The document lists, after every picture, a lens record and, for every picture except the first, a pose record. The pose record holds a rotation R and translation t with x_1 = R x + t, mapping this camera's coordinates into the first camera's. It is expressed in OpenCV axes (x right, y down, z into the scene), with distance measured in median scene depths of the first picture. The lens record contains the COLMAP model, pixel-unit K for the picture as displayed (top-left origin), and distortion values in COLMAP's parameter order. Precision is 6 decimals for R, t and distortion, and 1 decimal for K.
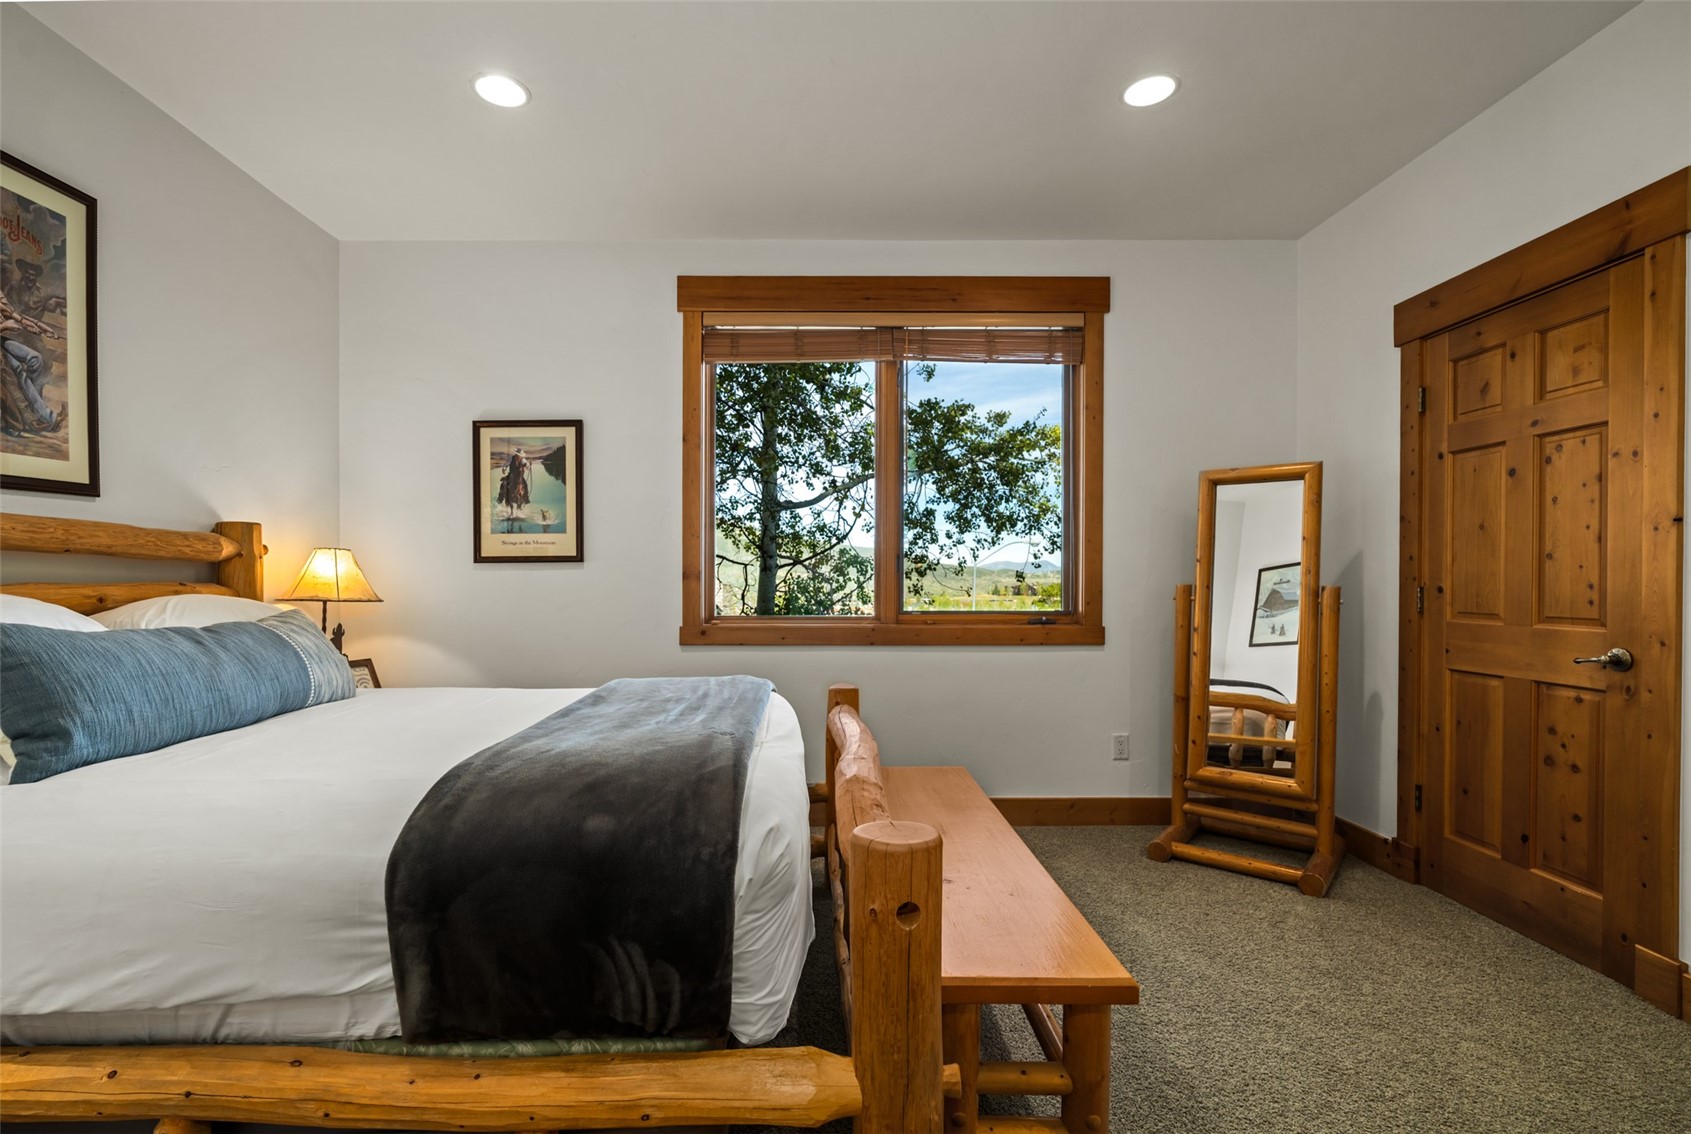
lens RADIAL K [[757.8, 0, 844.5], [0, 757.8, 579.6], [0, 0, 1]] dist [-0.000396, -0.000187]
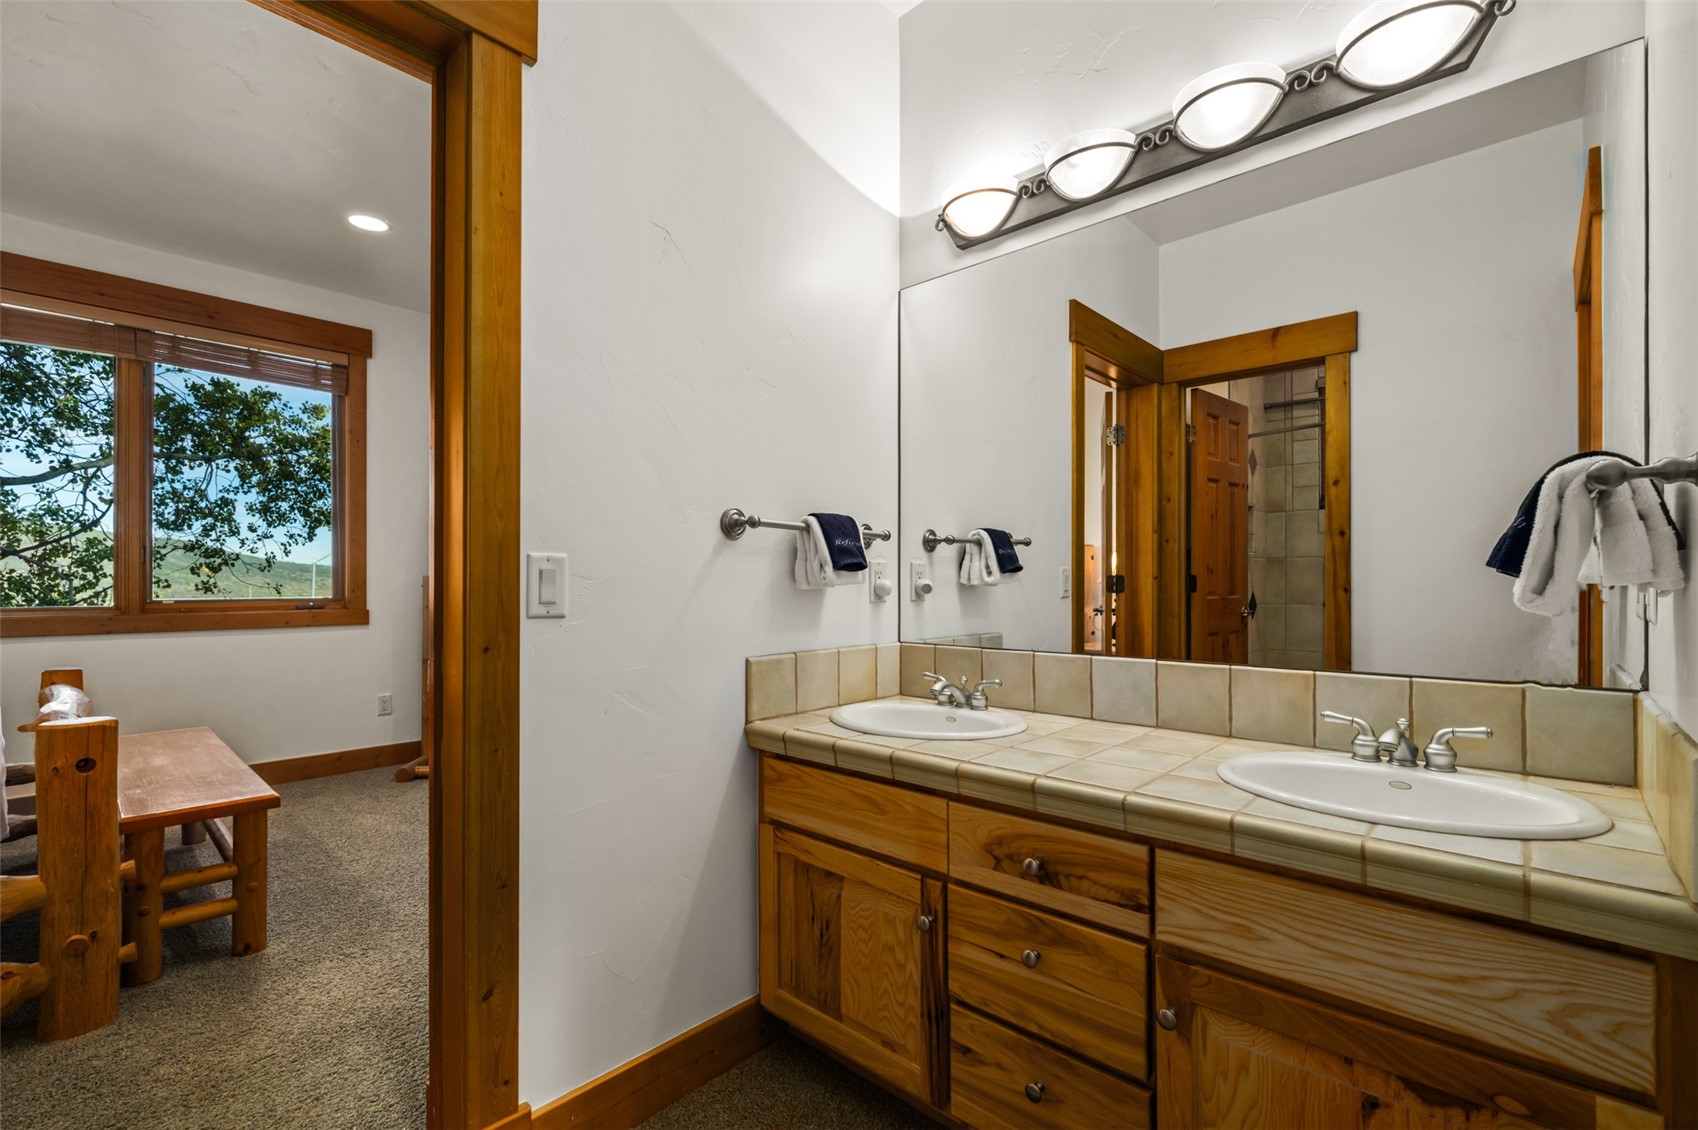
lens RADIAL K [[760.9, 0, 856.6], [0, 760.9, 585.6], [0, 0, 1]] dist [-0.000396, -0.000187]
pose [[0.717193, -0.002236, 0.696871, 0.018844], [-0.001616, 0.999987, 0.004871, 0.006094], [-0.696873, -0.004620, 0.717180, -0.186410]]
